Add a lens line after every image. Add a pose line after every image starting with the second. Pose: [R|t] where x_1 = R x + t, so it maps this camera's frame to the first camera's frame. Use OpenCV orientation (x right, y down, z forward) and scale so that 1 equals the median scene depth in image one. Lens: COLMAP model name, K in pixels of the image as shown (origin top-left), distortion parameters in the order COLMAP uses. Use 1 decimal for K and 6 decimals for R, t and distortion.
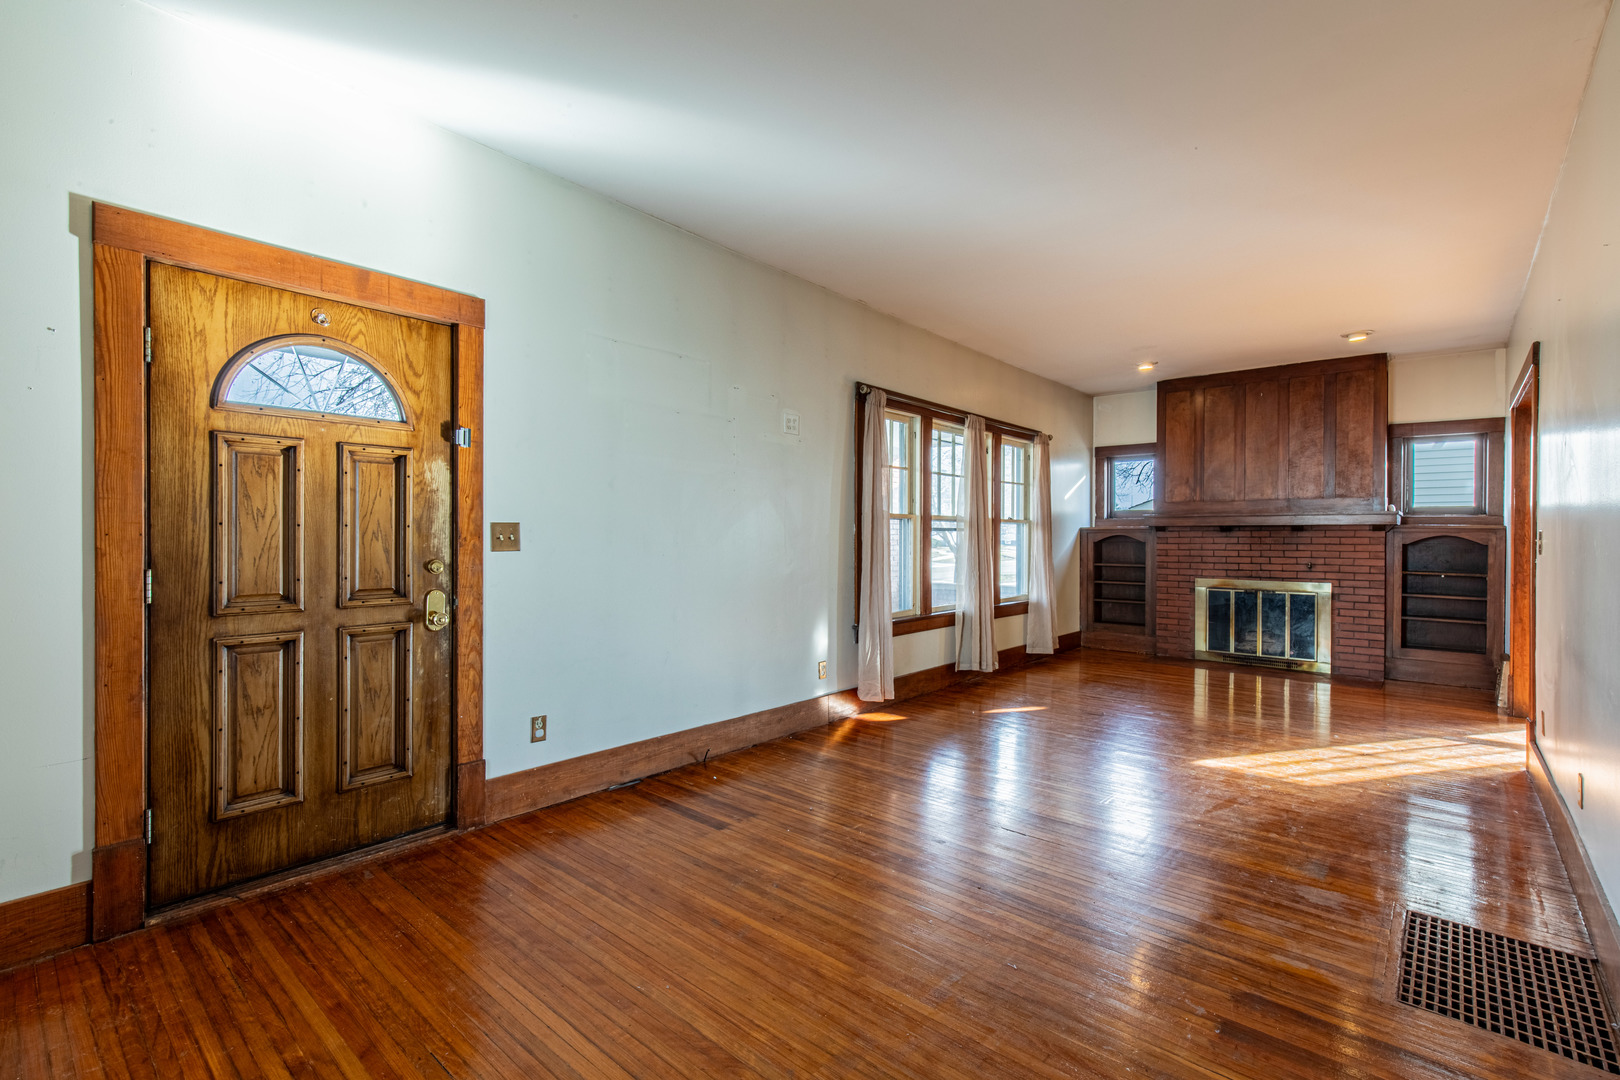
lens RADIAL K [[719.4, 0, 824.1], [0, 719.4, 537.4], [0, 0, 1]] dist [0.002754, -0.001051]
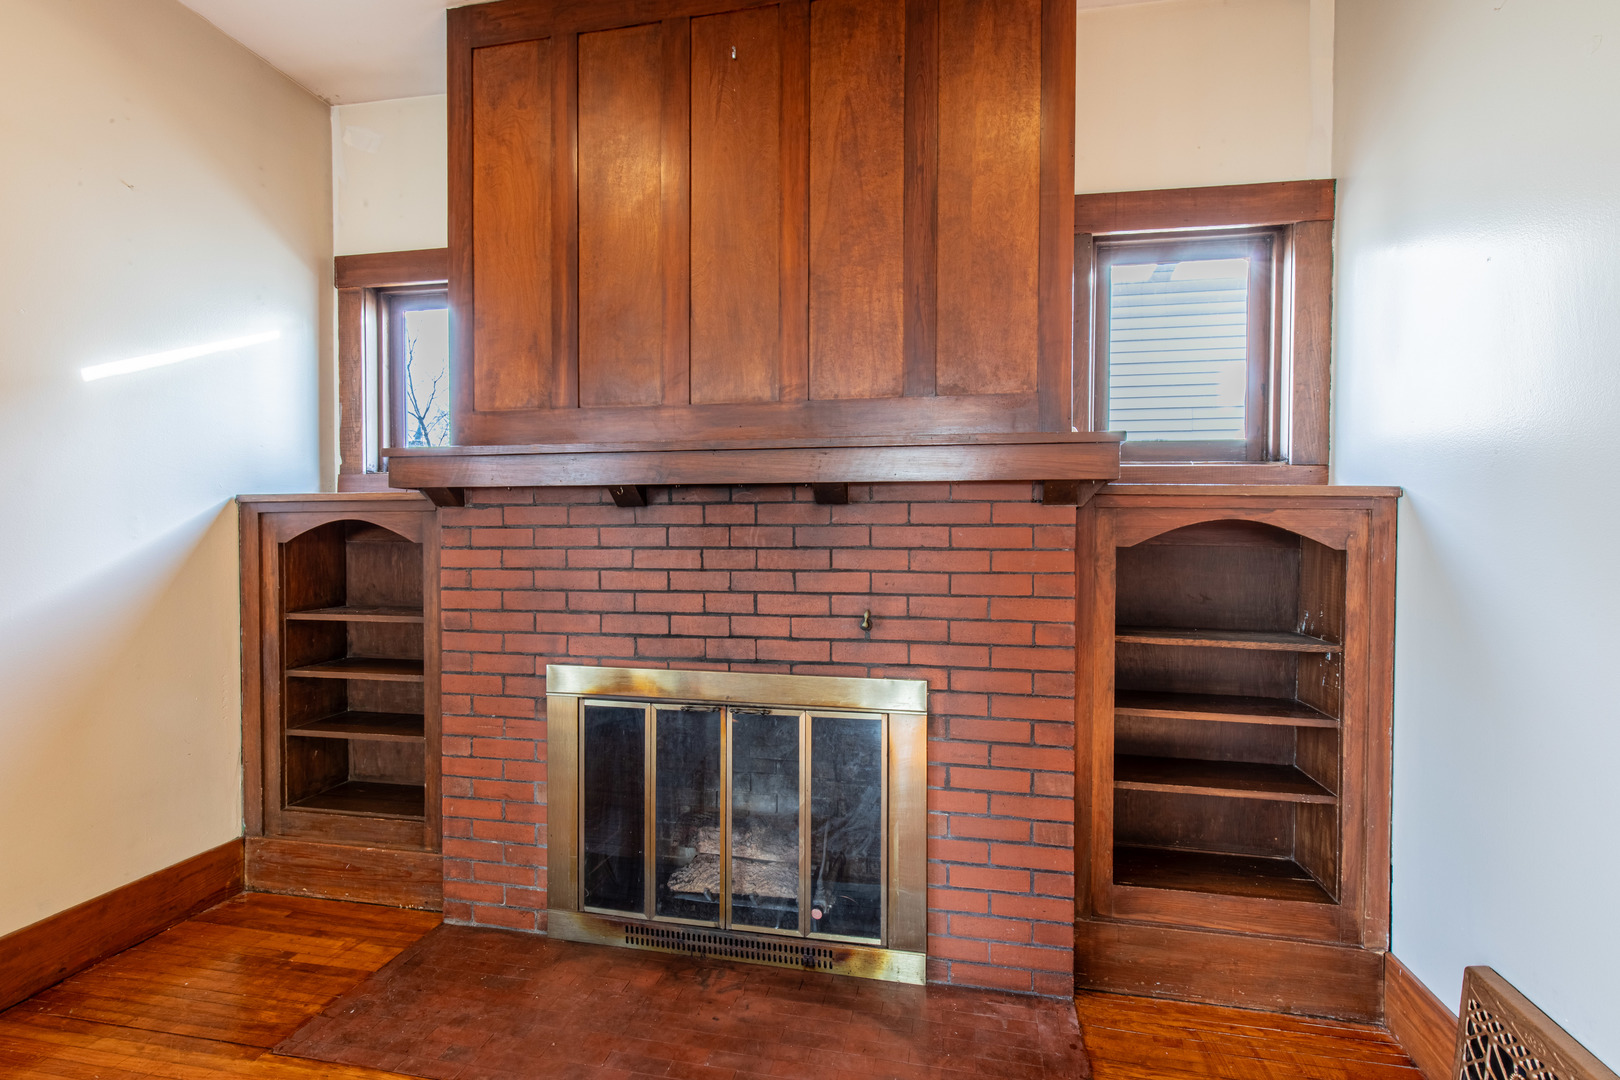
lens RADIAL K [[719.4, 0, 825.9], [0, 719.4, 541.2], [0, 0, 1]] dist [0.002754, -0.001051]
pose [[0.876541, -0.010244, 0.481217, 0.511740], [0.002597, 0.999860, 0.016555, 0.001315], [-0.481319, -0.013261, 0.876445, 0.740284]]
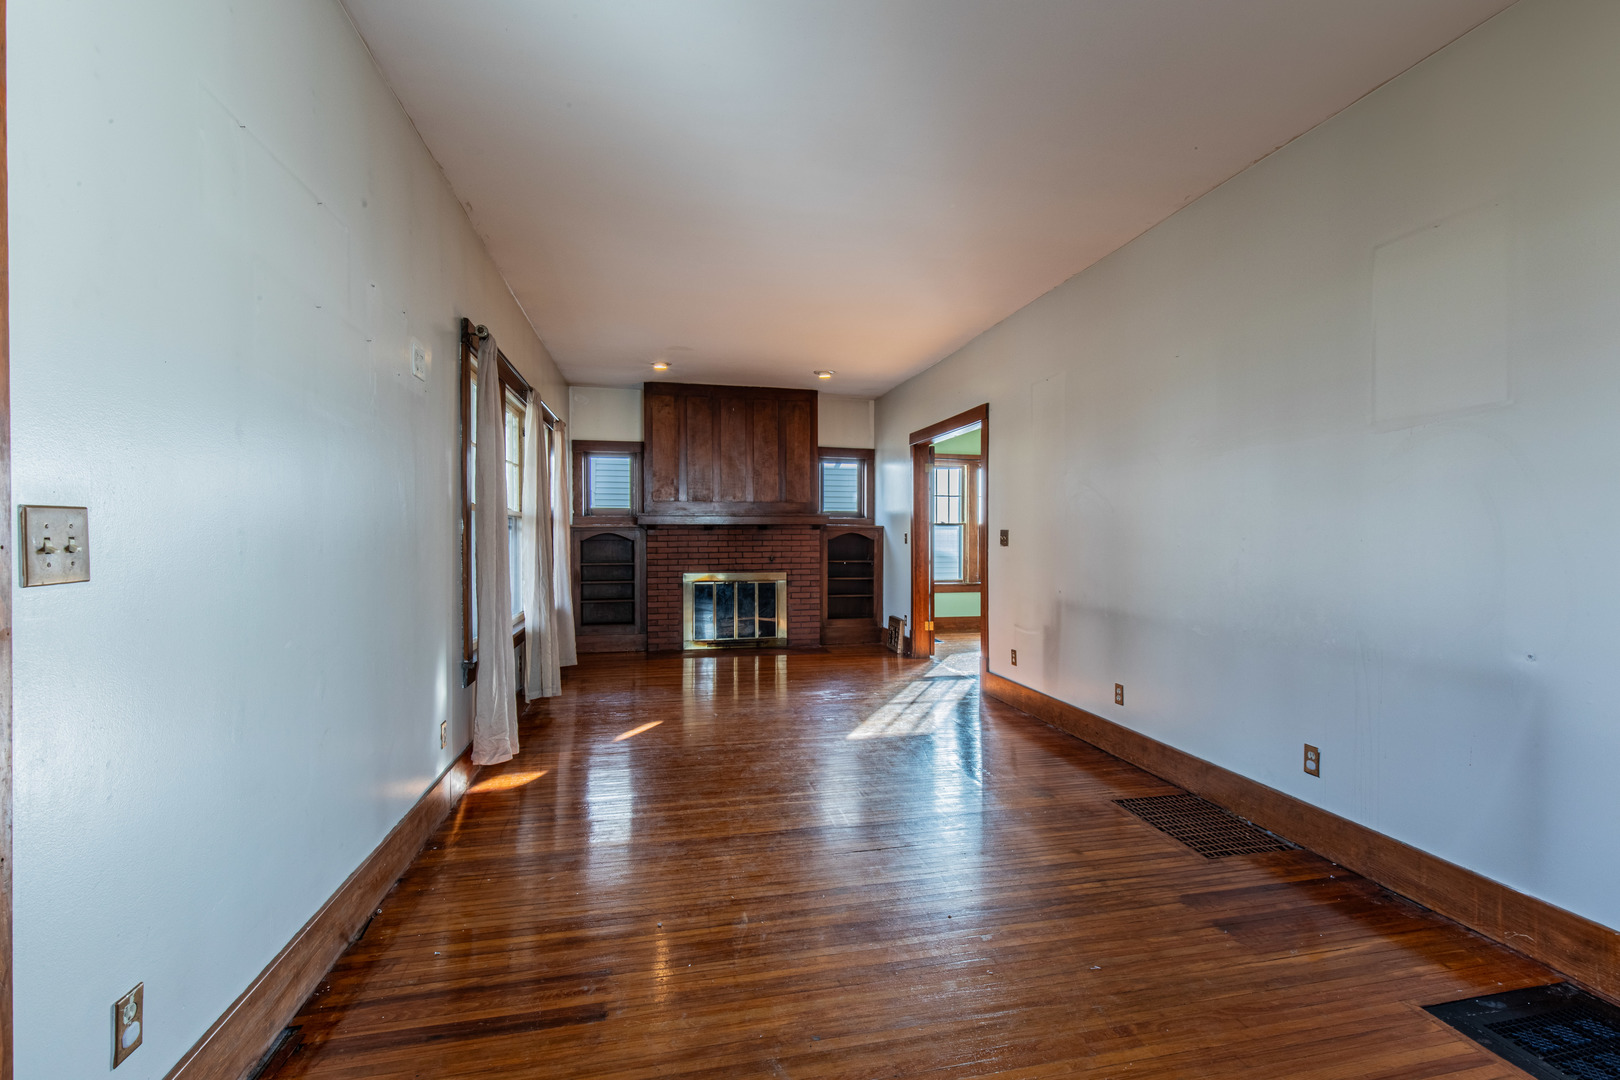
lens RADIAL K [[719.4, 0, 826.7], [0, 719.4, 541.3], [0, 0, 1]] dist [0.002754, -0.001051]
pose [[0.599663, -0.012239, 0.800159, -0.223206], [0.004980, 0.999921, 0.011562, -0.002627], [-0.800237, -0.002948, 0.599676, 0.208537]]
